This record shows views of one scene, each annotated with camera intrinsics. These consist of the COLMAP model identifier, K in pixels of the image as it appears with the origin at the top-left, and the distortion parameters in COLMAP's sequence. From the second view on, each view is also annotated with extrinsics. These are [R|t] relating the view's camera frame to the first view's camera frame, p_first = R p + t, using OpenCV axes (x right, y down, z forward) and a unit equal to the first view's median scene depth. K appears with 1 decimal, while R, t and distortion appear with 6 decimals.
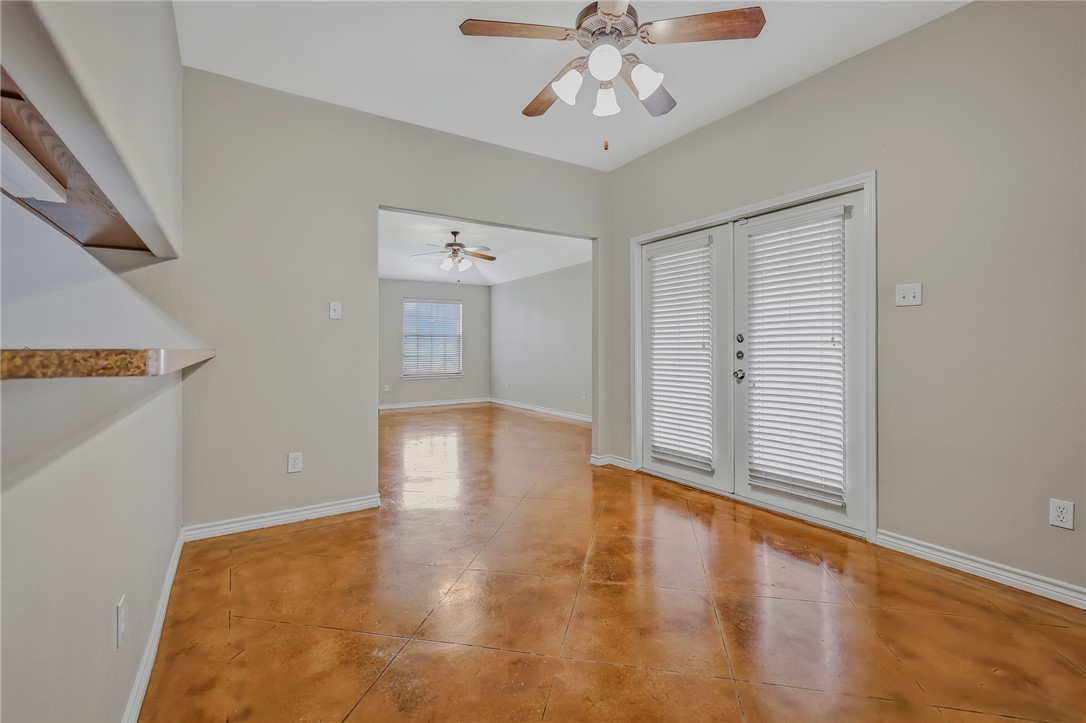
lens RADIAL K [[473.3, 0, 550.0], [0, 473.3, 348.1], [0, 0, 1]] dist [0.001017, -0.000659]
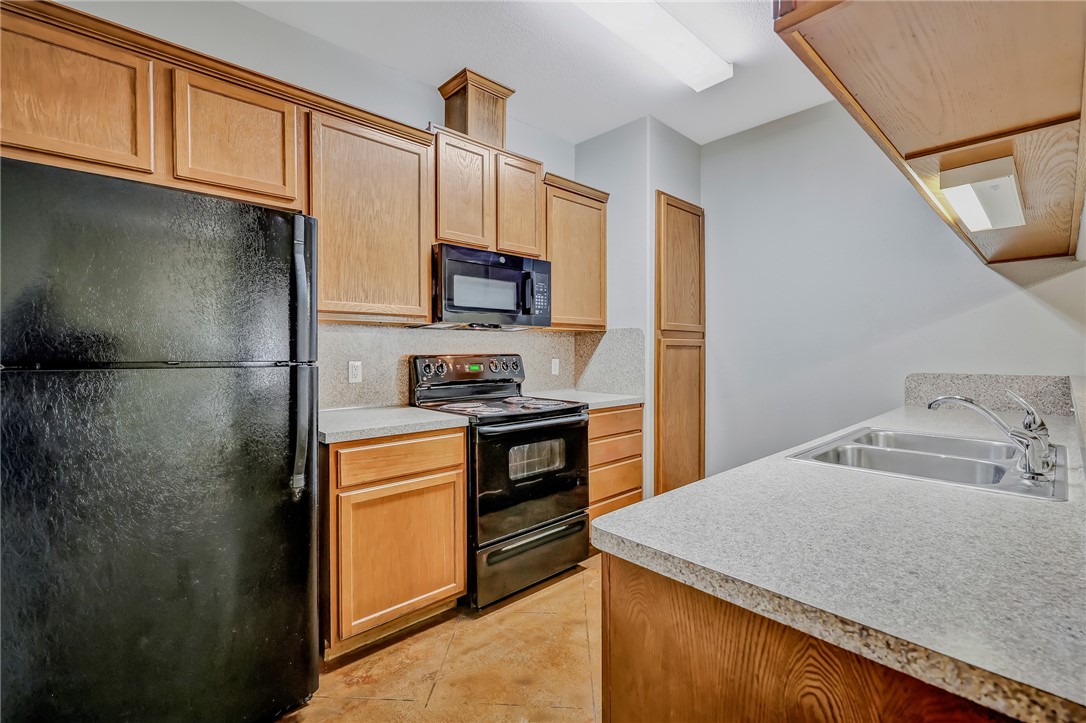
lens RADIAL K [[473.3, 0, 530.7], [0, 473.3, 347.5], [0, 0, 1]] dist [0.001017, -0.000659]
pose [[0.150080, 0.004274, -0.988665, -0.176211], [-0.000810, 0.999991, 0.004200, -0.047864], [0.988674, 0.000171, 0.150082, -0.044725]]
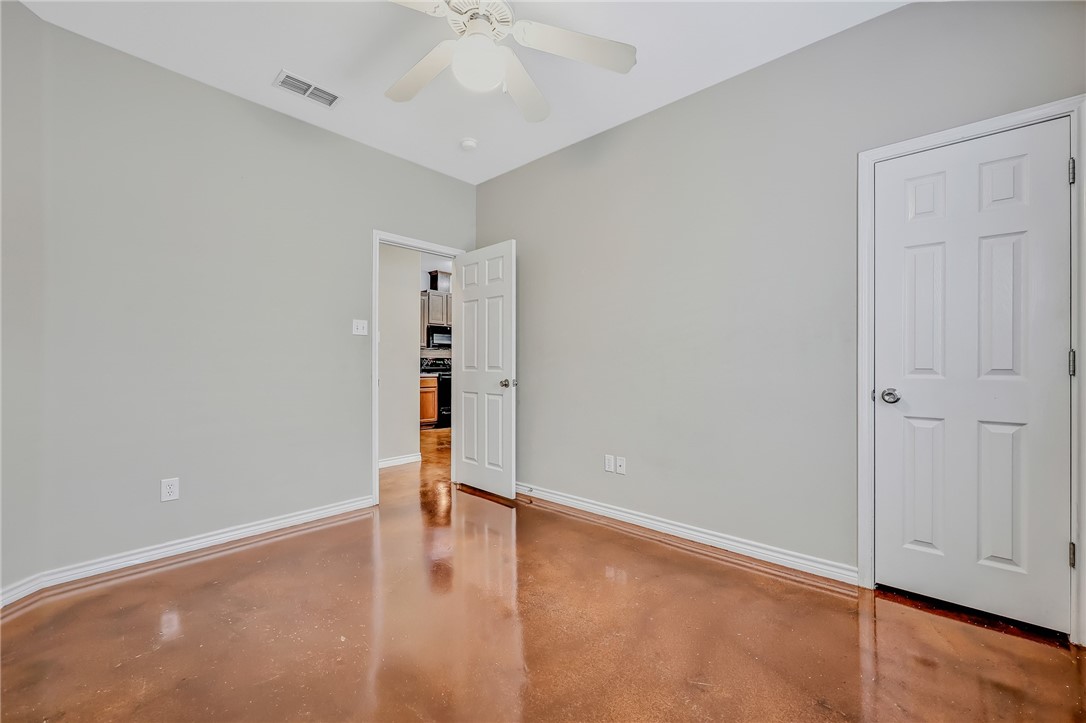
lens RADIAL K [[436.4, 0, 540.2], [0, 436.4, 365.9], [0, 0, 1]] dist [-0.006440, 0.000153]
pose [[0.268832, -0.006024, -0.963168, 1.818774], [-0.001245, 0.999977, -0.006601, 0.042628], [0.963186, 0.002974, 0.268818, -0.150042]]
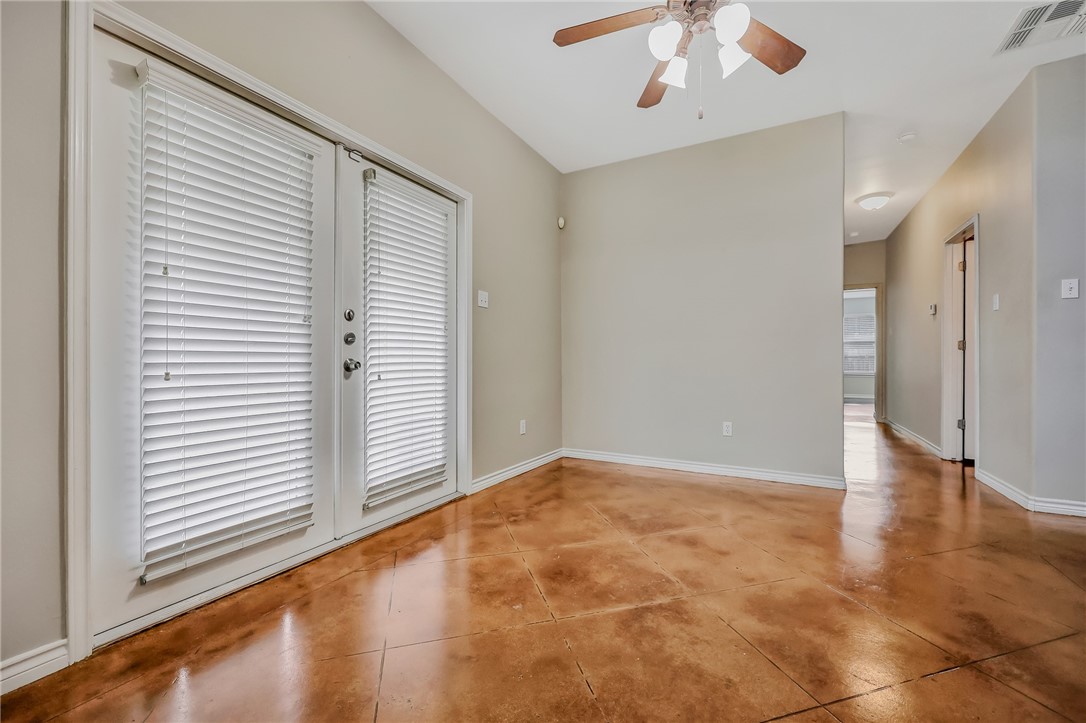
lens RADIAL K [[436.4, 0, 544.6], [0, 436.4, 362.1], [0, 0, 1]] dist [-0.006440, 0.000153]
pose [[-0.467428, 0.001729, 0.884029, -0.422151], [0.001649, 0.999998, -0.001084, 0.067243], [-0.884030, 0.000951, -0.467430, 1.369265]]
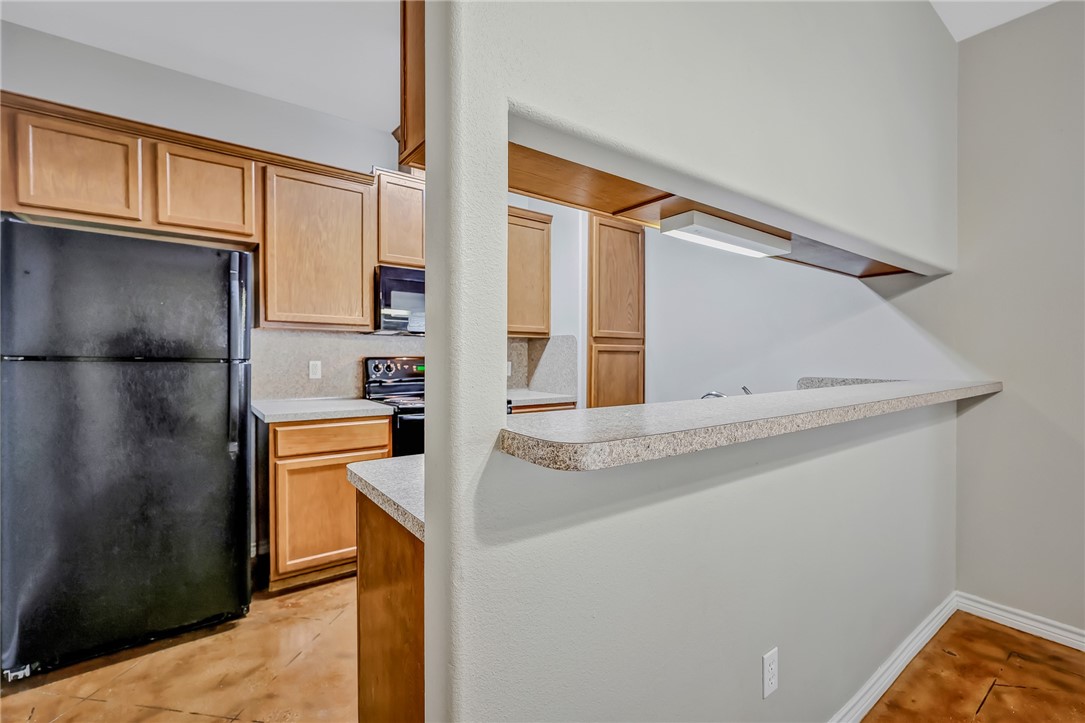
lens RADIAL K [[472.9, 0, 537.8], [0, 472.9, 353.9], [0, 0, 1]] dist [0.001017, -0.000659]
pose [[0.056407, 0.006980, -0.998383, 0.023196], [-0.008135, 0.999946, 0.006531, -0.046513], [0.998375, 0.007753, 0.056461, 0.224170]]
